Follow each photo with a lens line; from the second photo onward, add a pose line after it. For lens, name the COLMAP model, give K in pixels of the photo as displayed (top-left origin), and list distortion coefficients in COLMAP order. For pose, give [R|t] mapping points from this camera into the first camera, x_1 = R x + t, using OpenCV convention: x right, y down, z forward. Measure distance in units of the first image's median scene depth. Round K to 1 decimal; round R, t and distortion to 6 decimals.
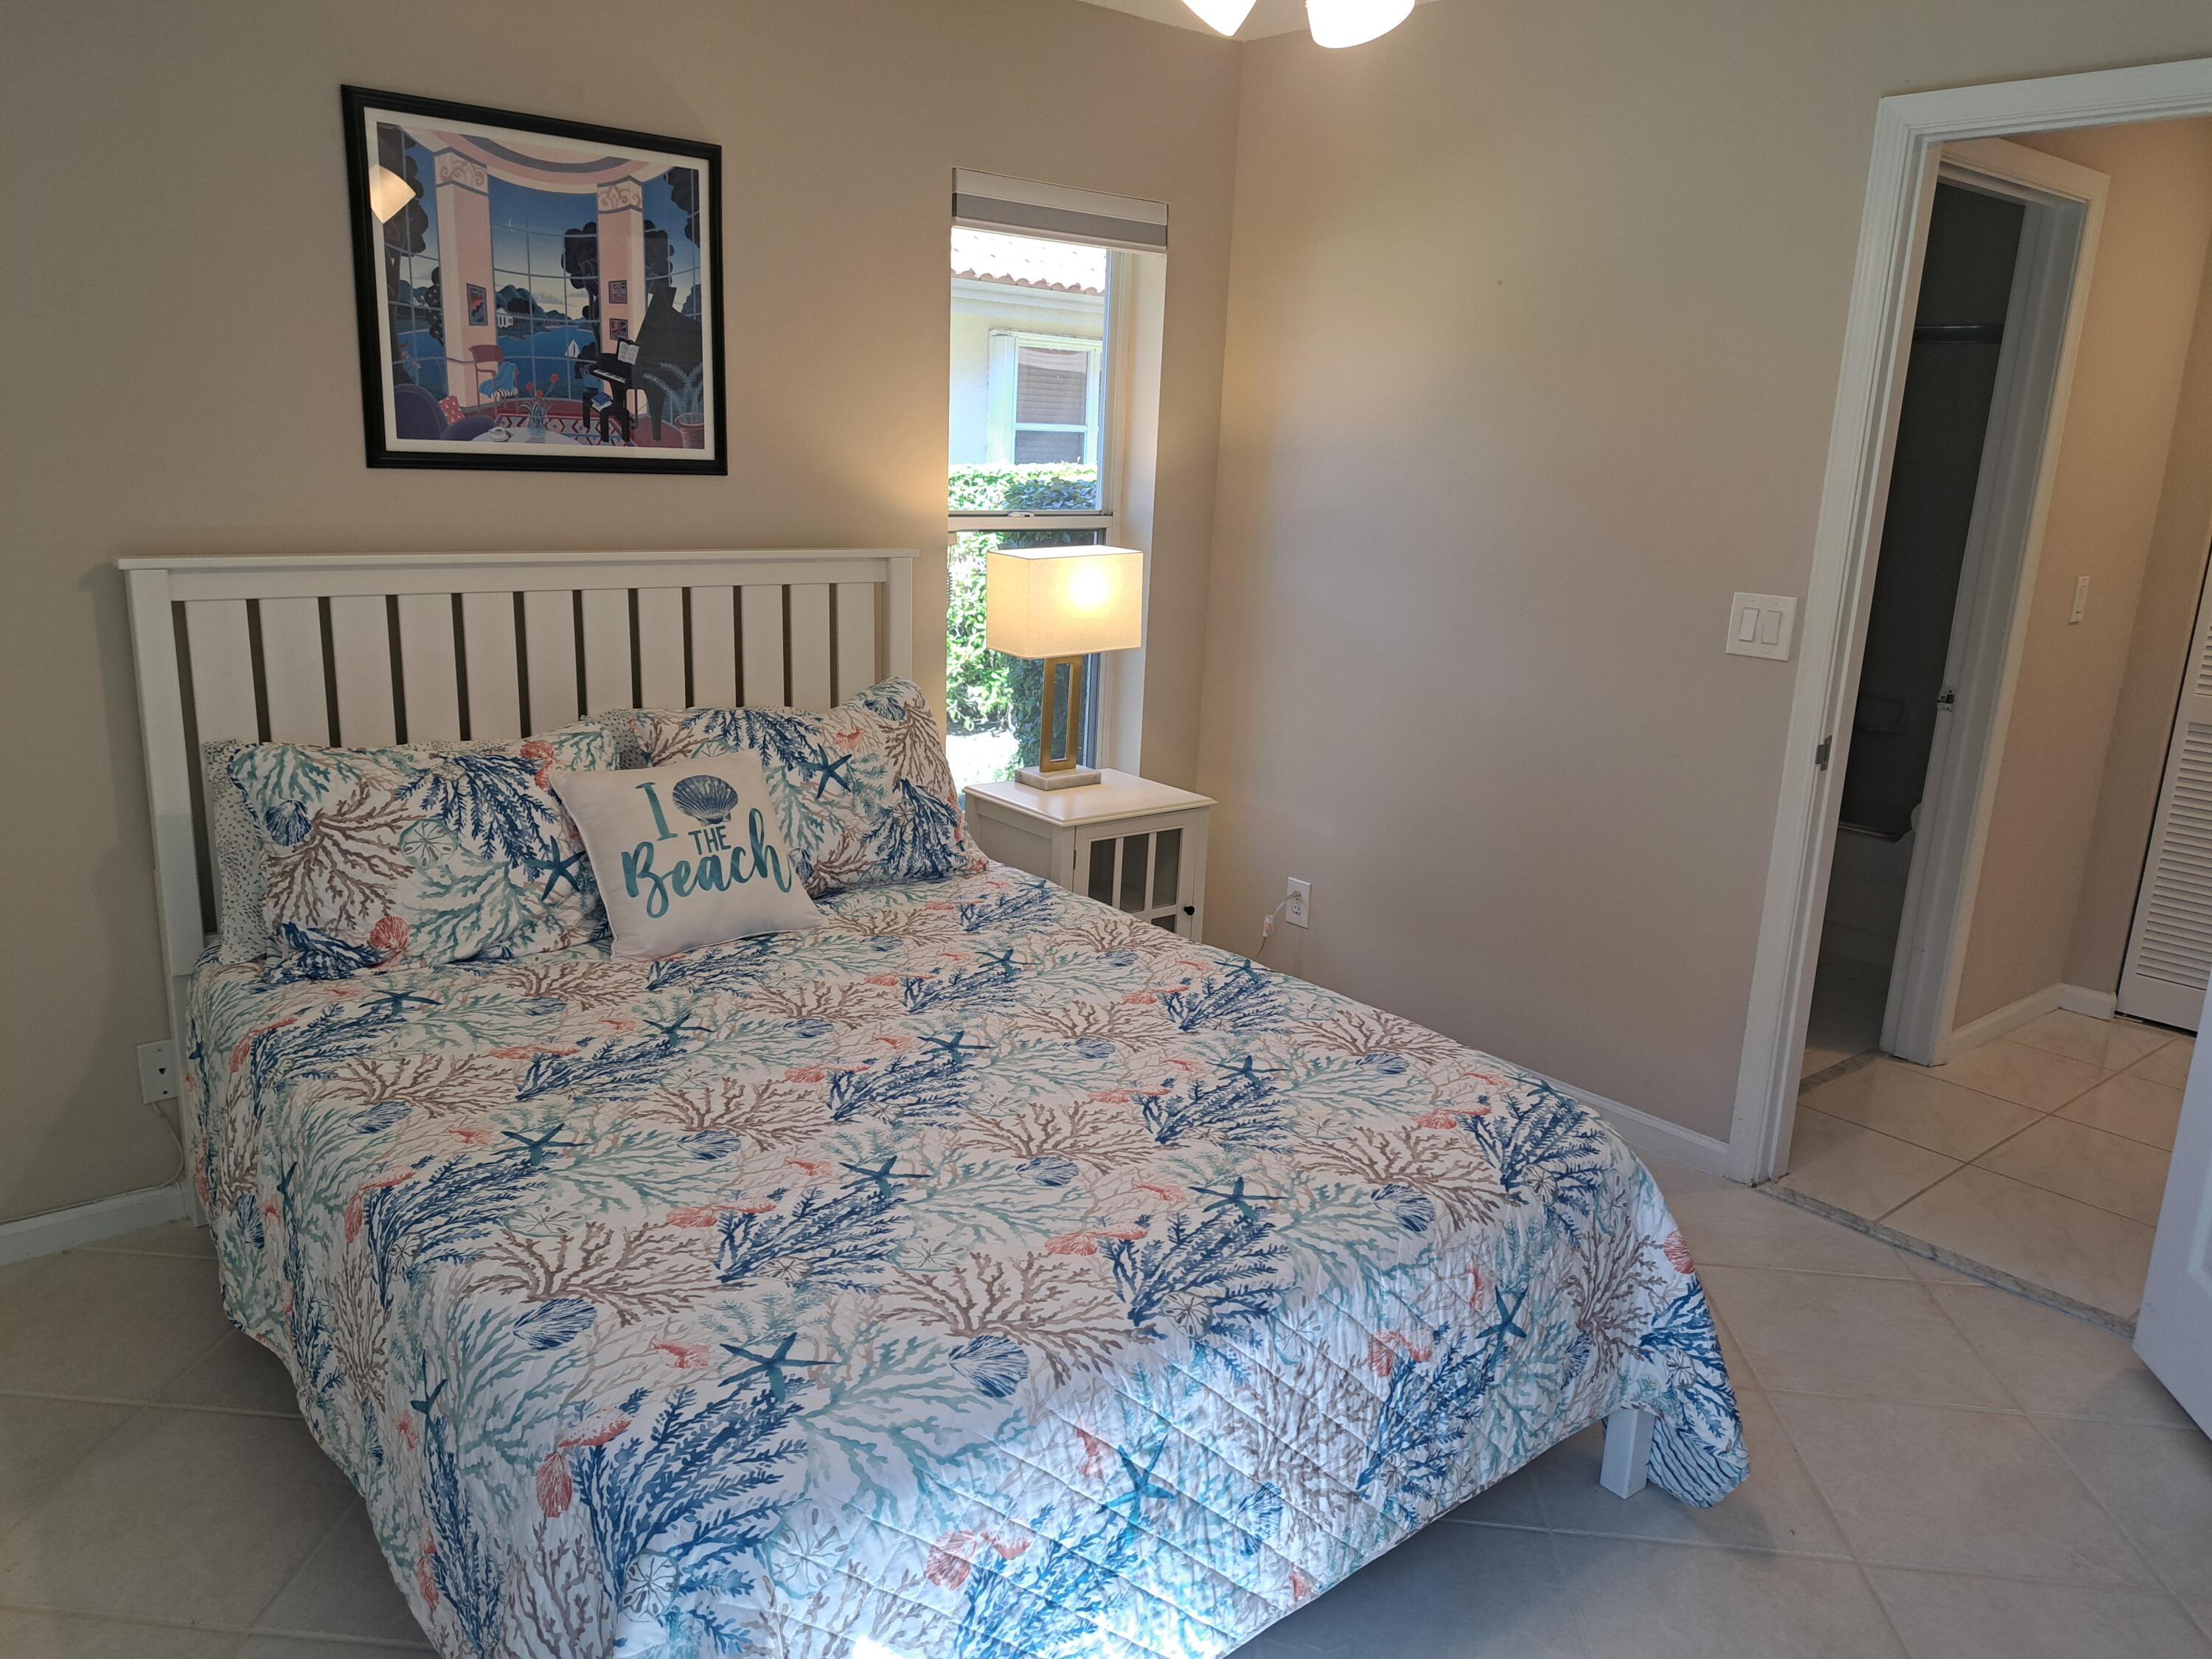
lens RADIAL K [[1602.8, 0, 1101.4], [0, 1602.8, 827.1], [0, 0, 1]] dist [0.089181, -0.110254]
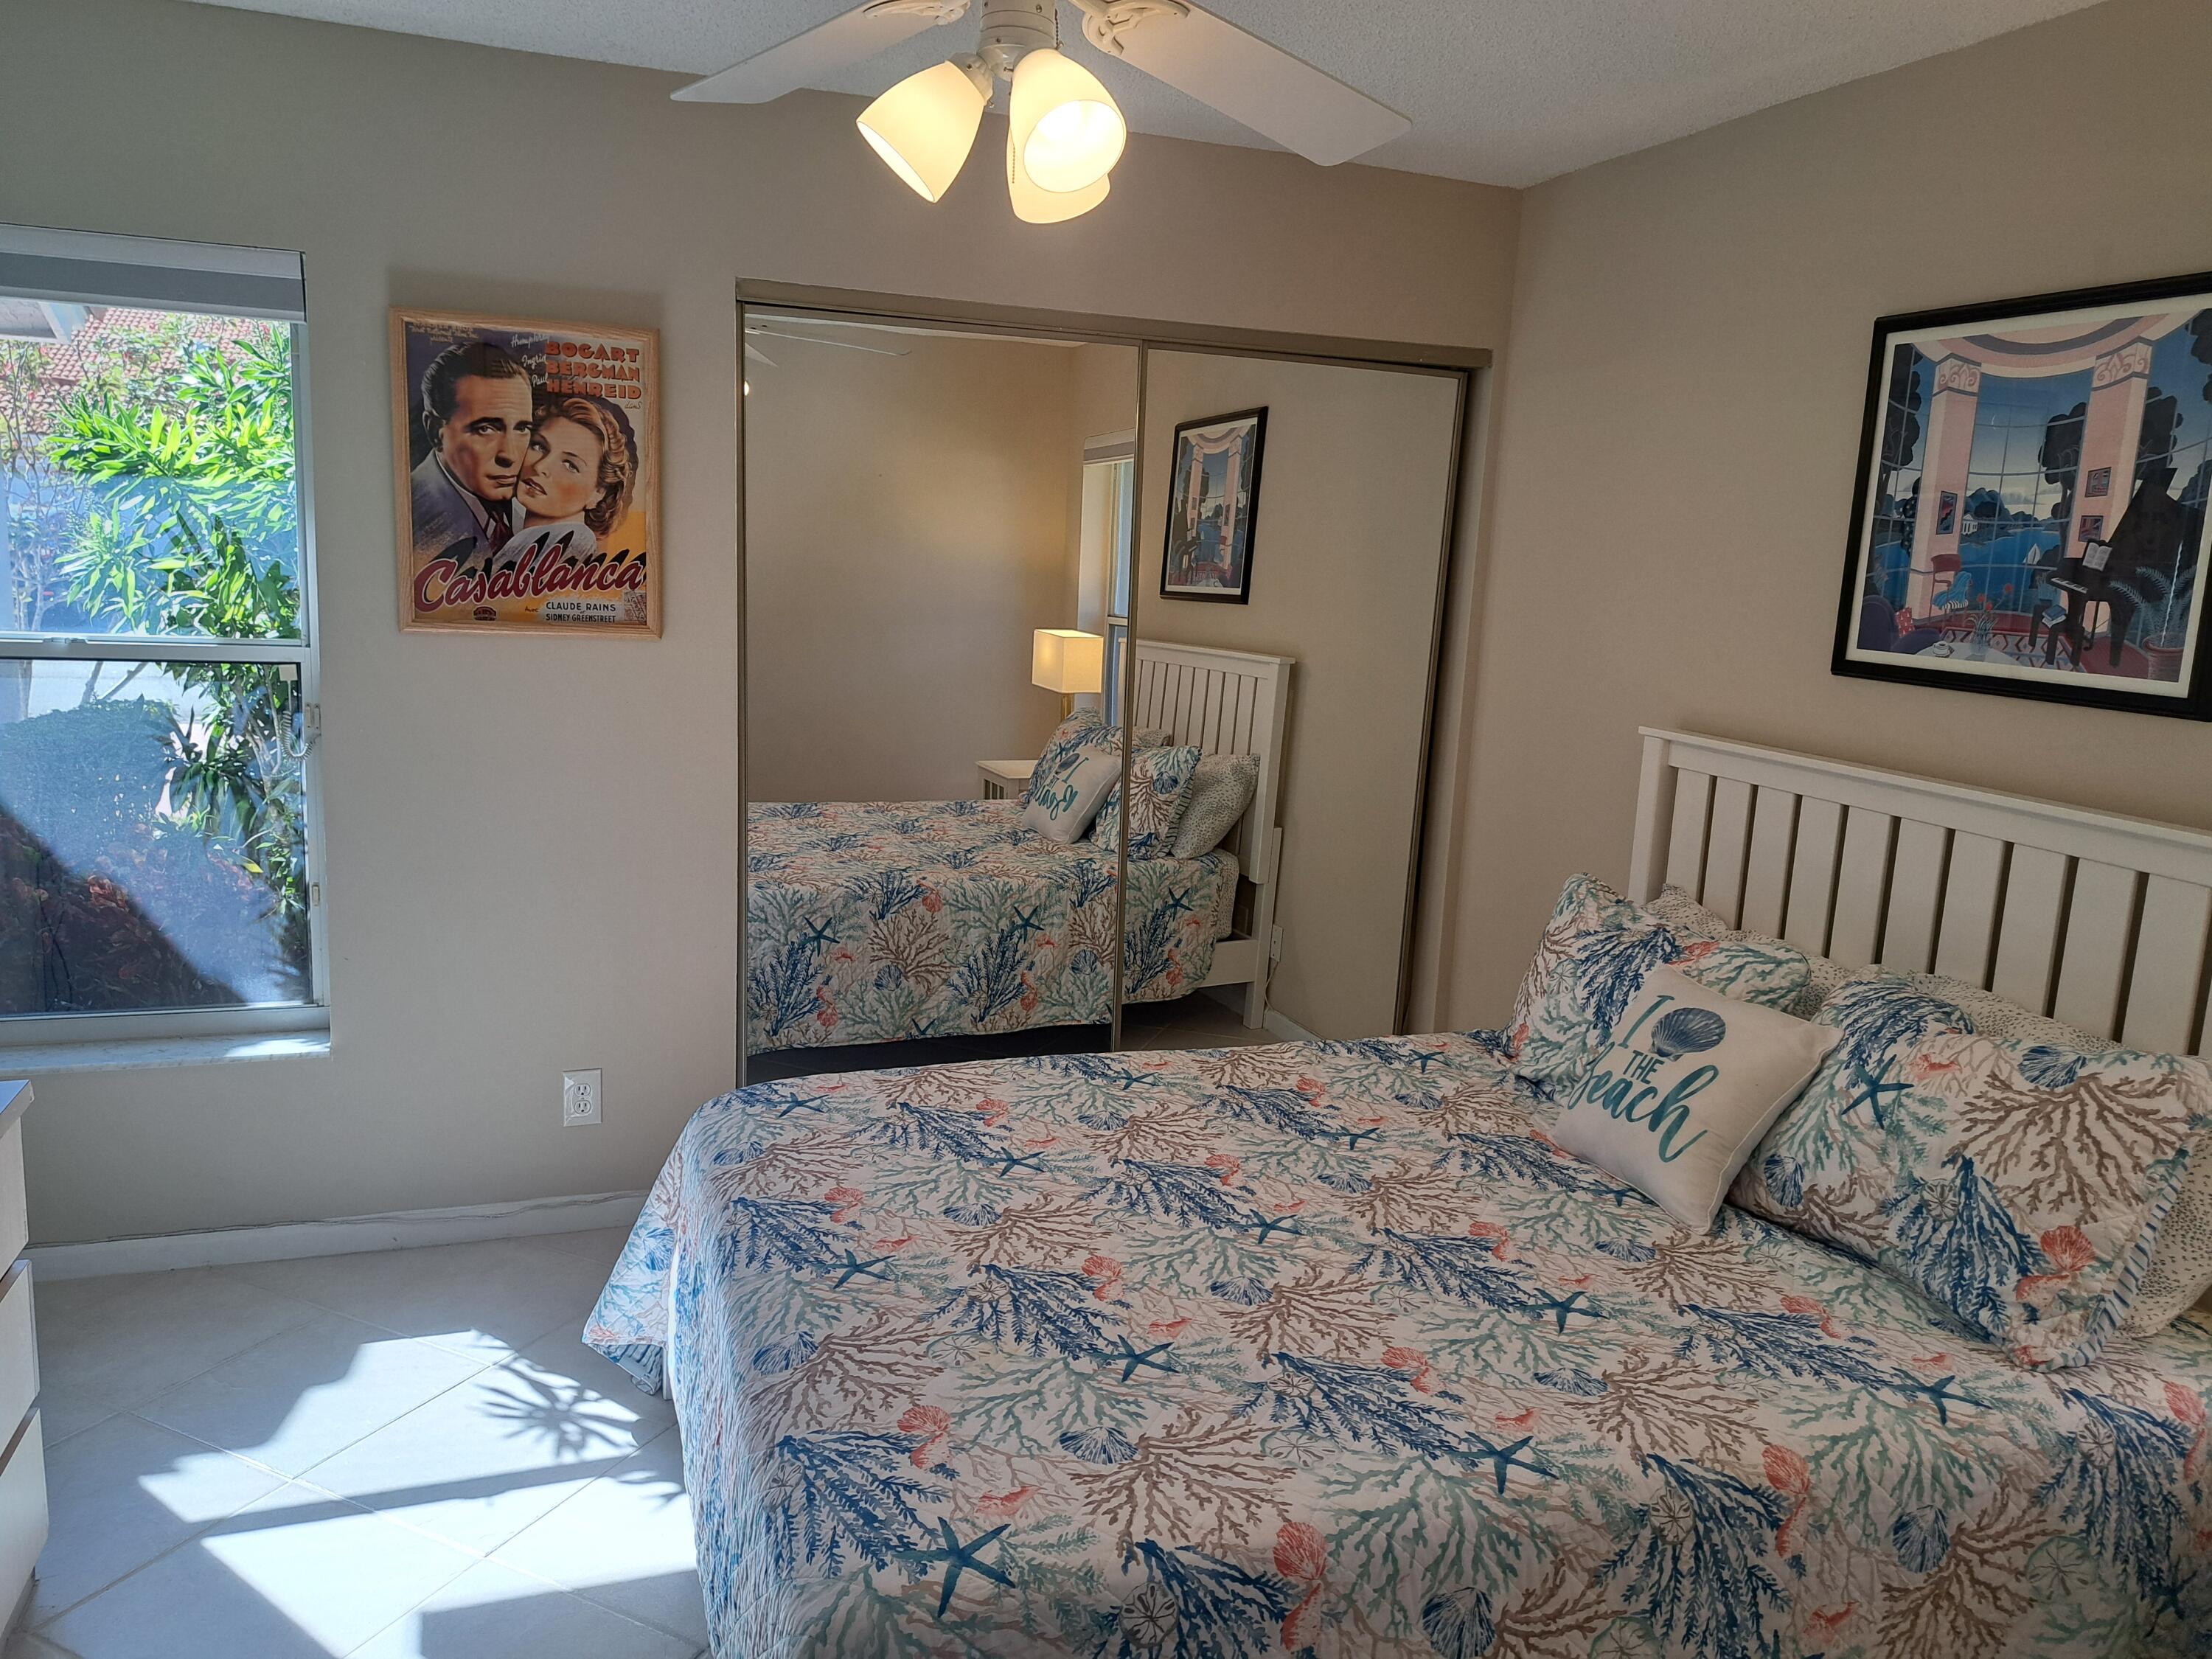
lens RADIAL K [[1602.8, 0, 1101.4], [0, 1602.8, 827.1], [0, 0, 1]] dist [0.089181, -0.110254]
pose [[-0.355840, 0.113856, -0.927585, 0.656959], [-0.278090, 0.934689, 0.221409, -0.221876], [0.892213, 0.336738, -0.300938, 0.896686]]
